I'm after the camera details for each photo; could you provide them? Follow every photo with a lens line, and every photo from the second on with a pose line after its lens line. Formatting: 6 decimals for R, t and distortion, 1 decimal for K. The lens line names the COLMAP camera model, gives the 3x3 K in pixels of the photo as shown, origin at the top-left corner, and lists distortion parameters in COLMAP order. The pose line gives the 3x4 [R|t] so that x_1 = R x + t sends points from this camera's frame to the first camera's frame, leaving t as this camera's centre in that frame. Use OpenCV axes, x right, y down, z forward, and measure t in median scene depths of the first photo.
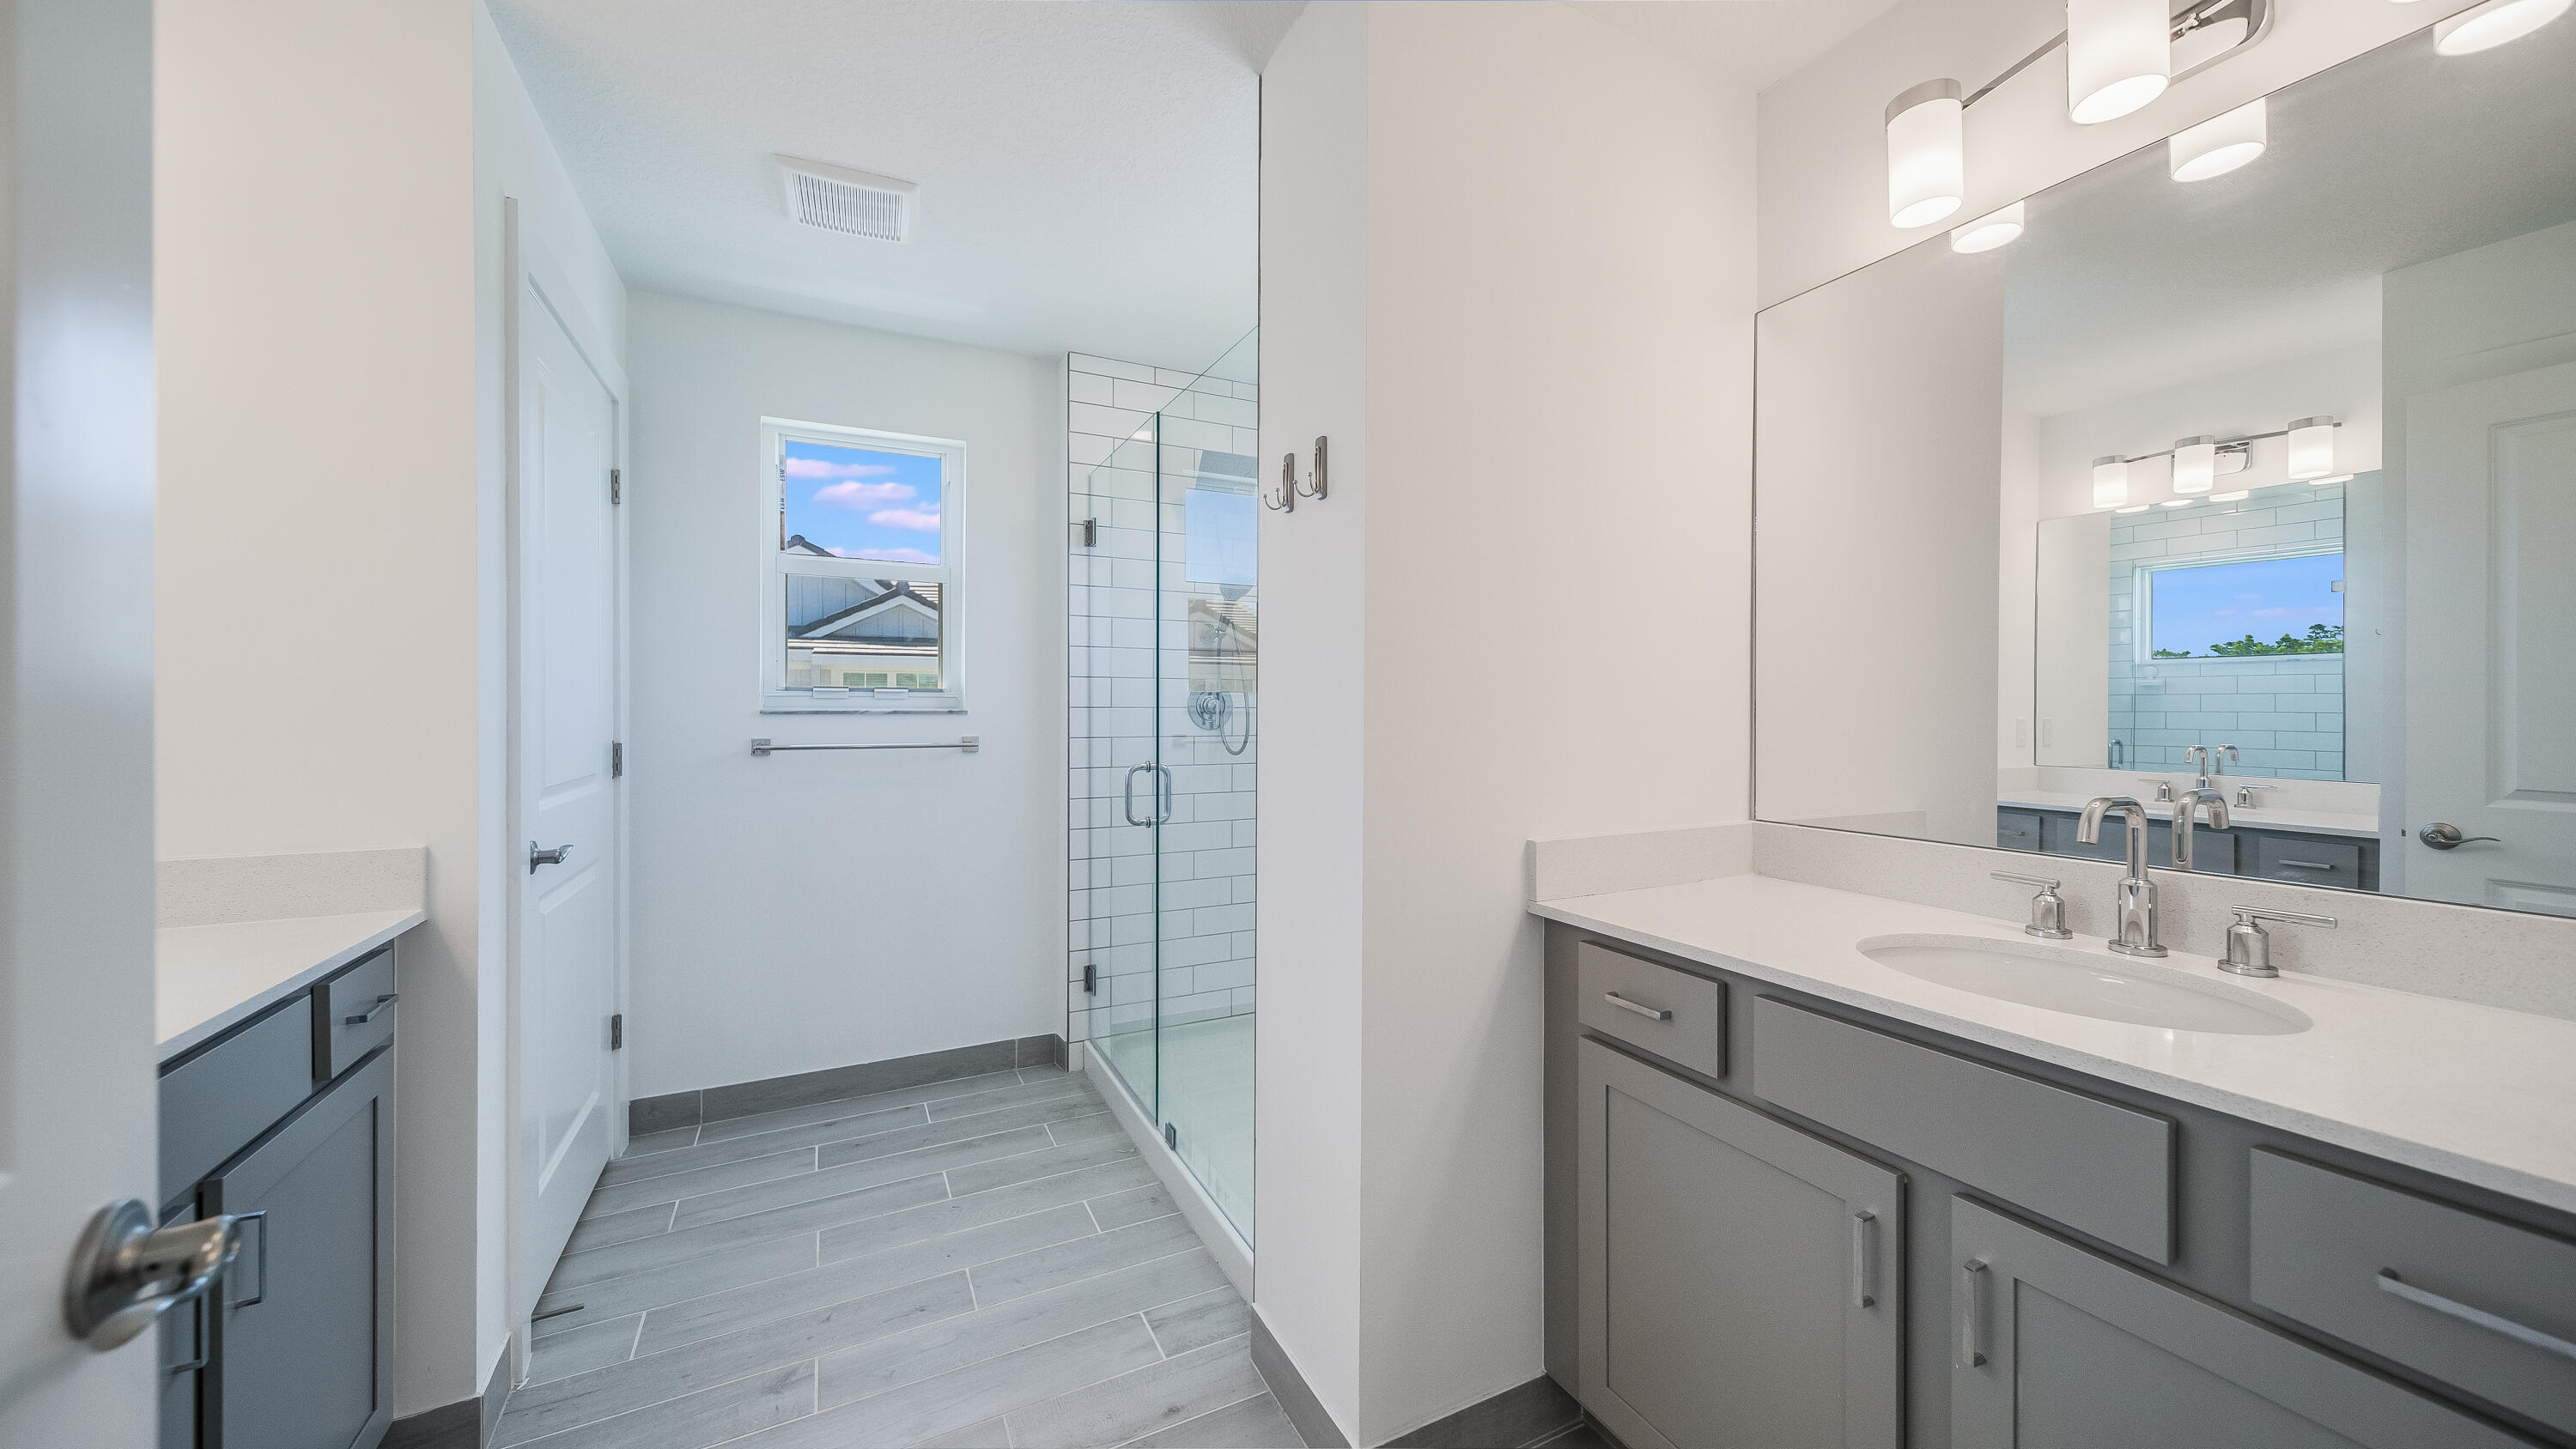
lens RADIAL K [[919.5, 0, 1280.9], [0, 919.5, 704.2], [0, 0, 1]] dist [-0.000672, -0.000013]
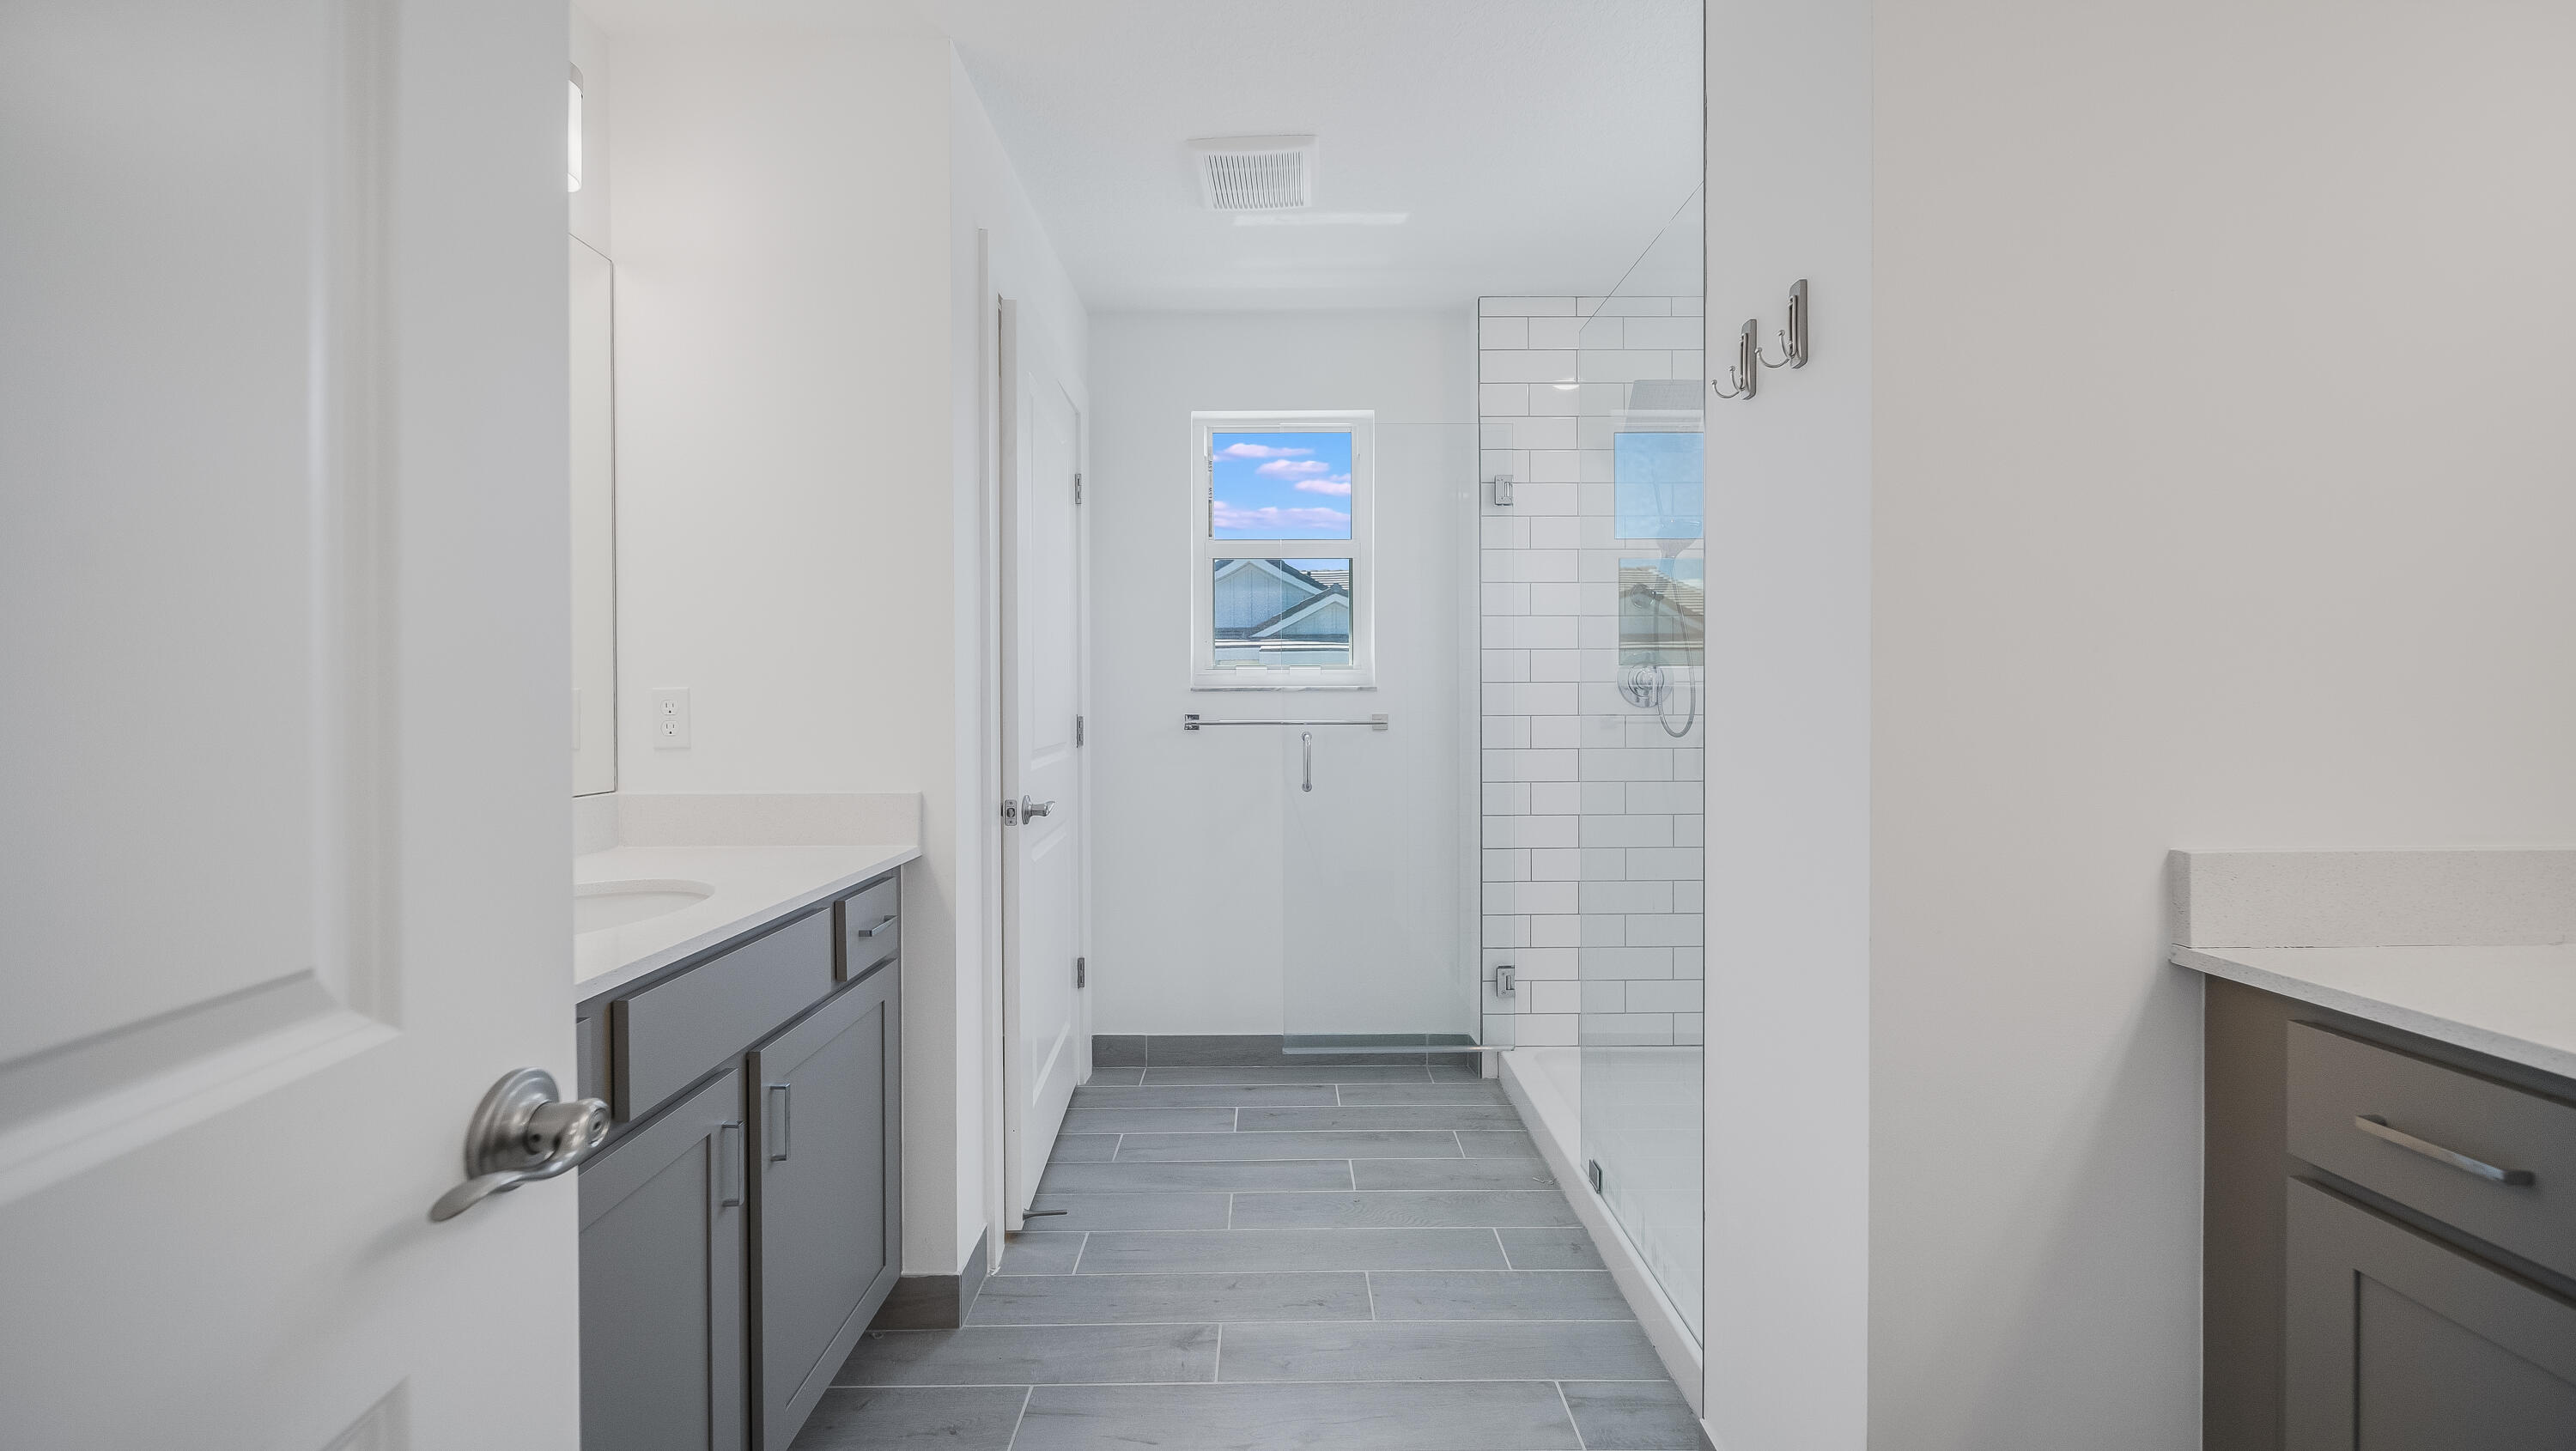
lens RADIAL K [[919.6, 0, 1280.9], [0, 919.6, 705.2], [0, 0, 1]] dist [-0.000672, -0.000013]
pose [[0.896173, -0.003189, -0.443692, -0.001442], [0.004040, 0.999991, 0.000974, 0.031200], [0.443686, -0.002666, 0.896179, 0.109183]]
